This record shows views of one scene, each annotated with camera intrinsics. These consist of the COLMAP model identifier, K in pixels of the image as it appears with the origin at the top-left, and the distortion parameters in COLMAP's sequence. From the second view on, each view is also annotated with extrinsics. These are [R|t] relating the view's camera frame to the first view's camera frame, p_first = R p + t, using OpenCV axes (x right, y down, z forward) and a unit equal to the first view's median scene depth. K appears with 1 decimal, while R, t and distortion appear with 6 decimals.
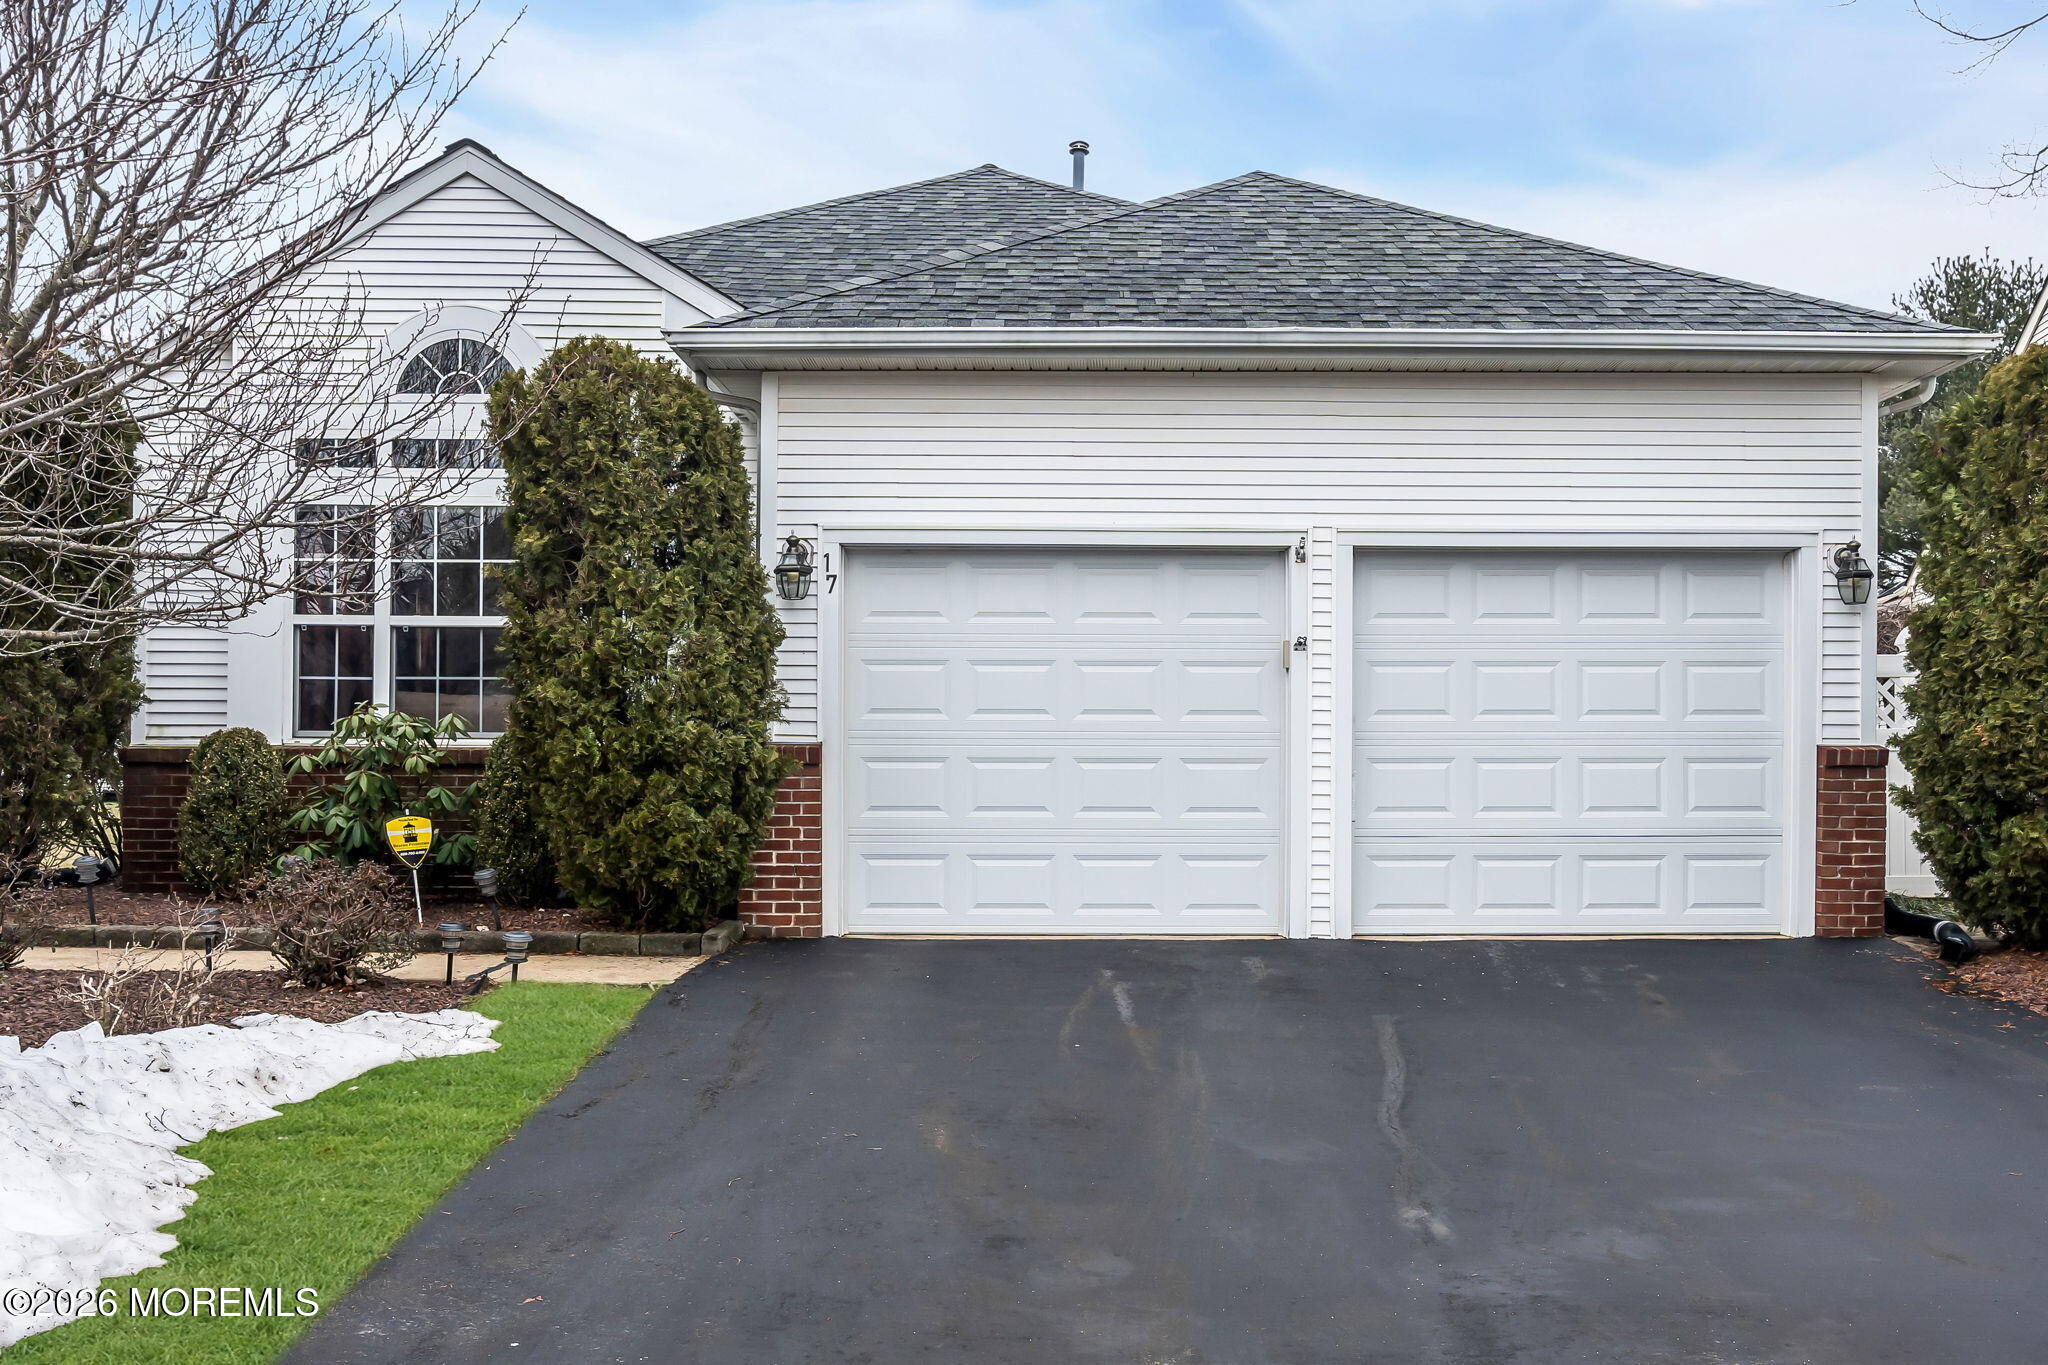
lens RADIAL K [[949.7, 0, 1024.0], [0, 949.7, 682.5], [0, 0, 1]] dist [-0.003233, 0.000169]
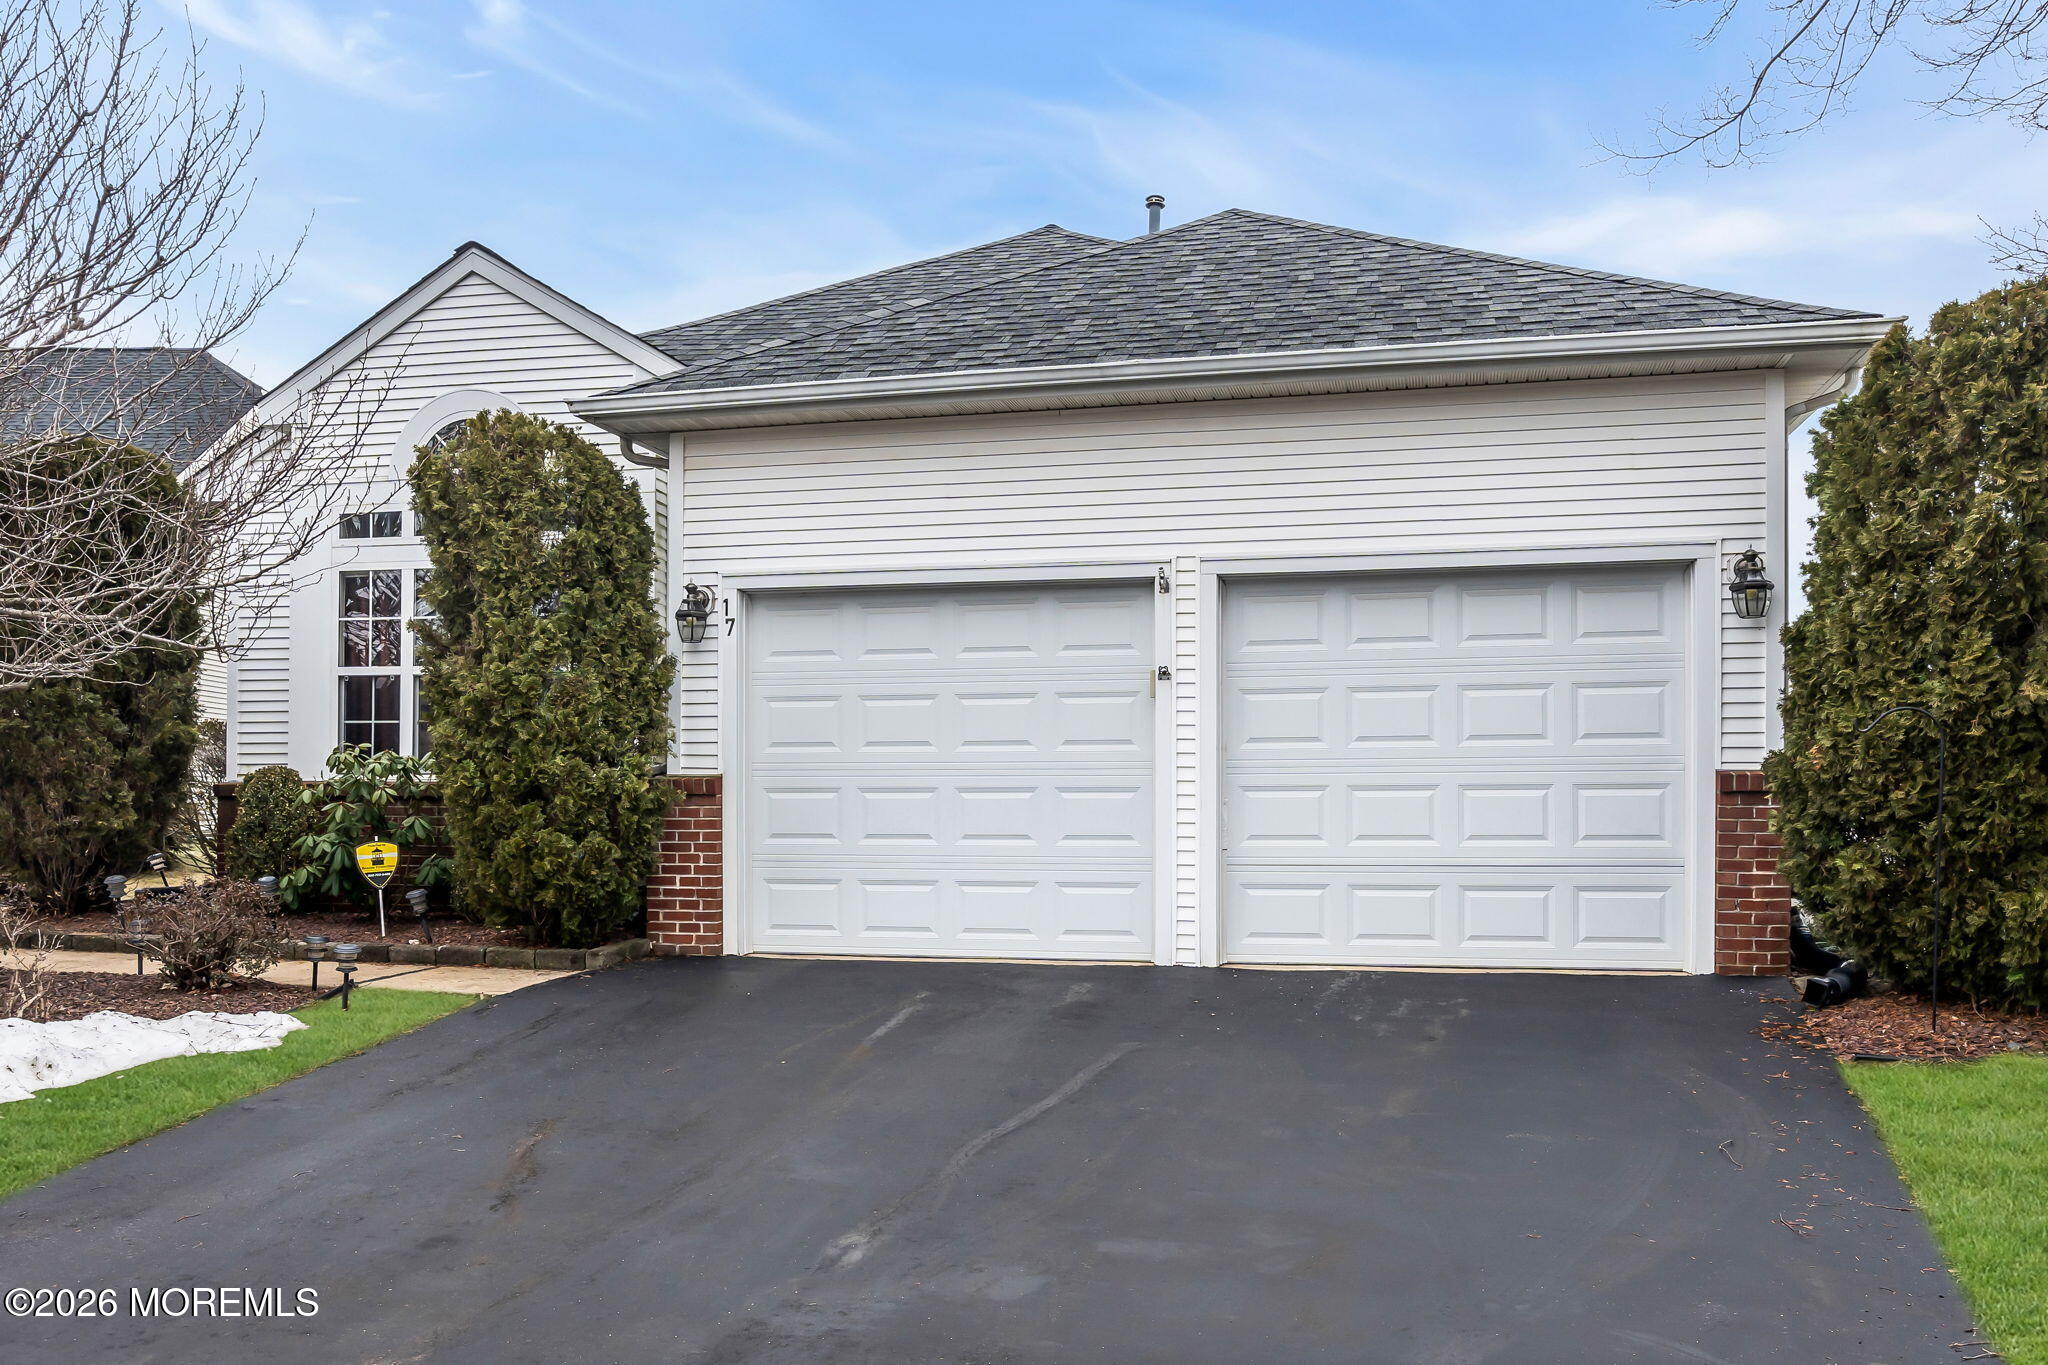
lens RADIAL K [[901.0, 0, 1024.0], [0, 901.0, 718.7], [0, 0, 1]] dist [-0.003096, 0.000097]
pose [[0.991823, -0.014941, -0.126740, 0.269178], [0.014988, 0.999888, -0.000589, 0.005840], [0.126735, -0.001316, 0.991936, 0.032014]]
